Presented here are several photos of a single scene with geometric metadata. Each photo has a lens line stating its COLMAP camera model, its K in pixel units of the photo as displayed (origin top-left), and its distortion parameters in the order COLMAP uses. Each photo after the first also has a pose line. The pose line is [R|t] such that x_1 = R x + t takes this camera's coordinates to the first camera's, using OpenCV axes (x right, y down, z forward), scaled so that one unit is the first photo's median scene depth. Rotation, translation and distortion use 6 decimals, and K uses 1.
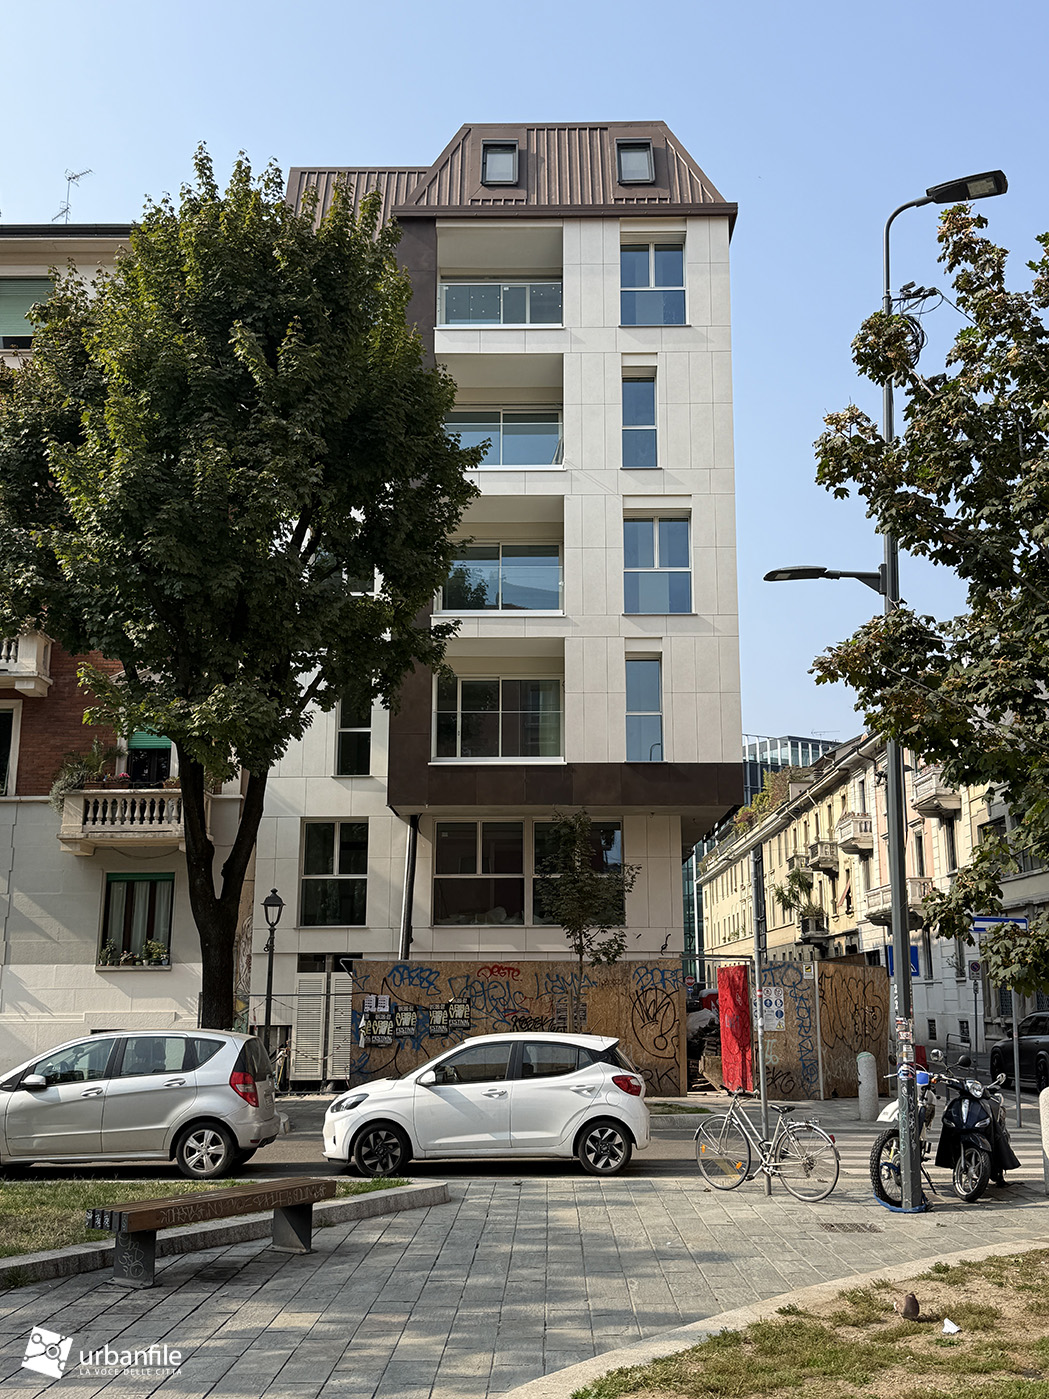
lens RADIAL K [[1381.5, 0, 524.5], [0, 1381.5, 699.5], [0, 0, 1]] dist [0.098385, 0.004658]
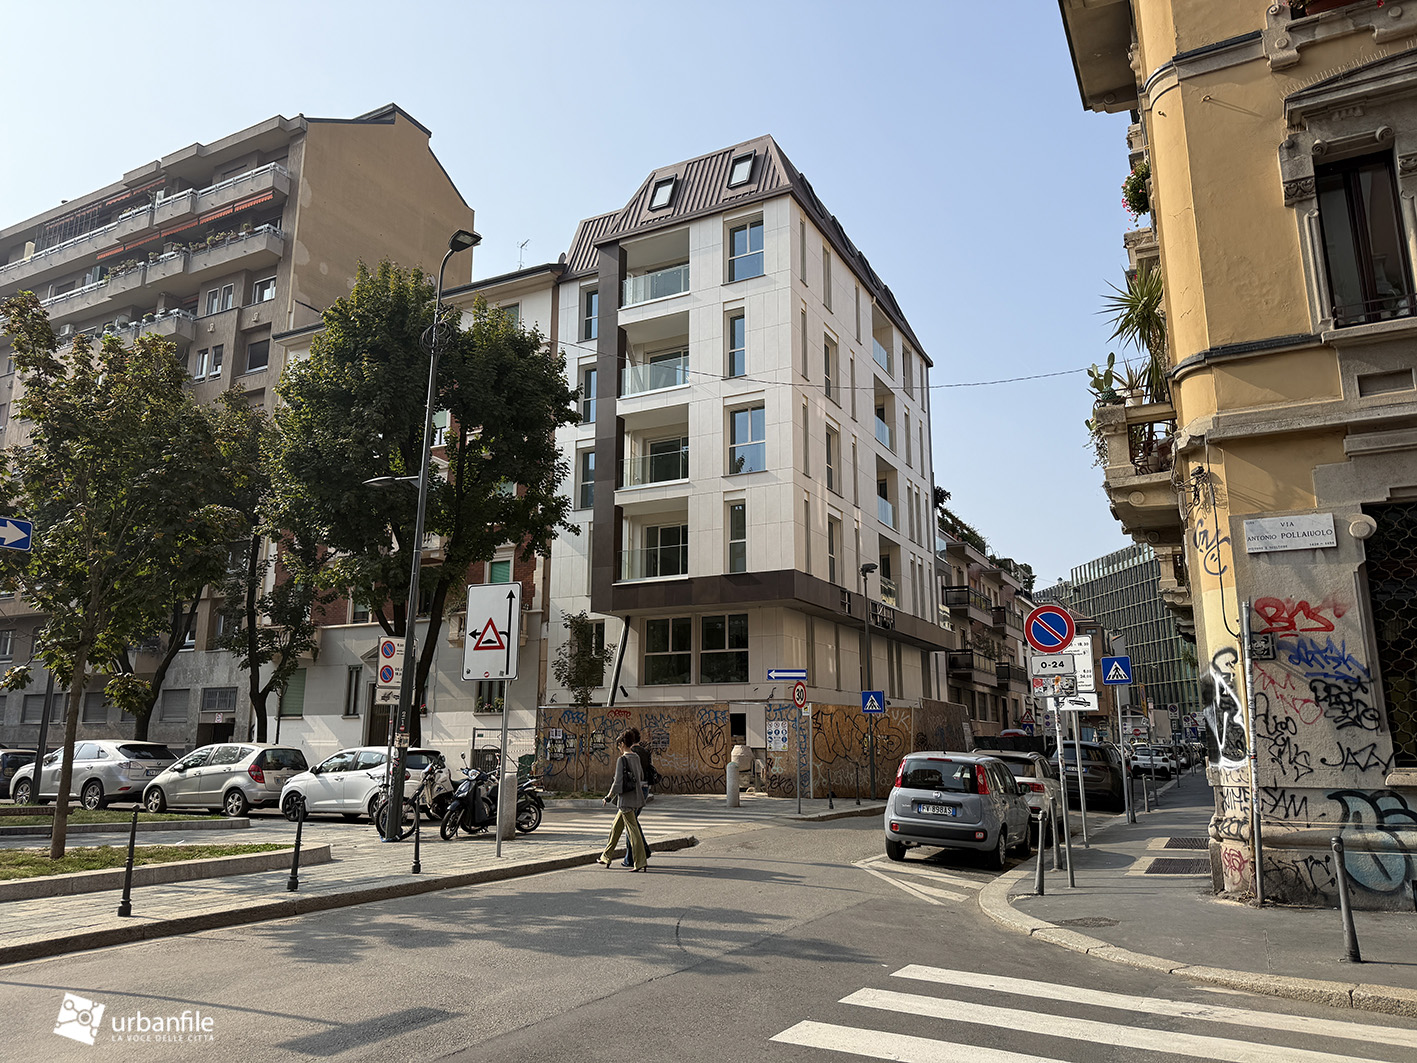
lens RADIAL K [[985.7, 0, 708.5], [0, 985.7, 531.5], [0, 0, 1]] dist [0.038281, -0.040514]
pose [[0.892338, -0.092735, -0.441740, 0.527157], [0.094637, 0.995353, -0.017785, 0.015697], [0.441336, -0.025934, 0.896967, 0.029706]]
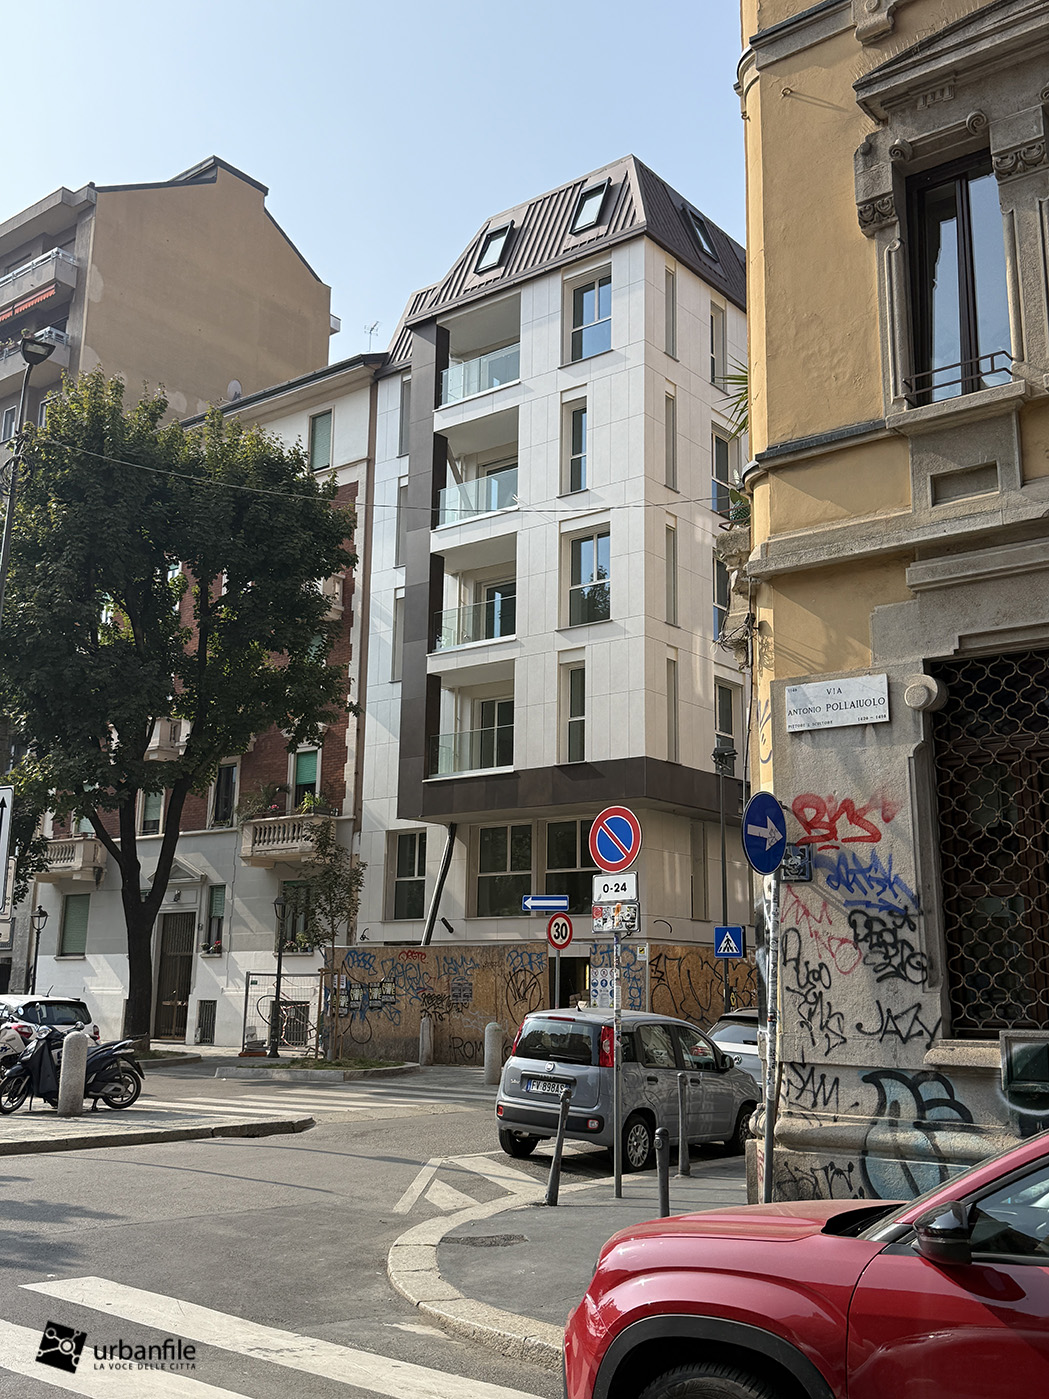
lens RADIAL K [[1375.2, 0, 519.9], [0, 1375.2, 682.7], [0, 0, 1]] dist [0.053210, -0.014994]
pose [[0.787629, -0.123295, -0.603688, 0.703158], [0.115123, 0.991968, -0.052396, 0.033460], [0.605299, -0.028230, 0.795497, 0.113176]]
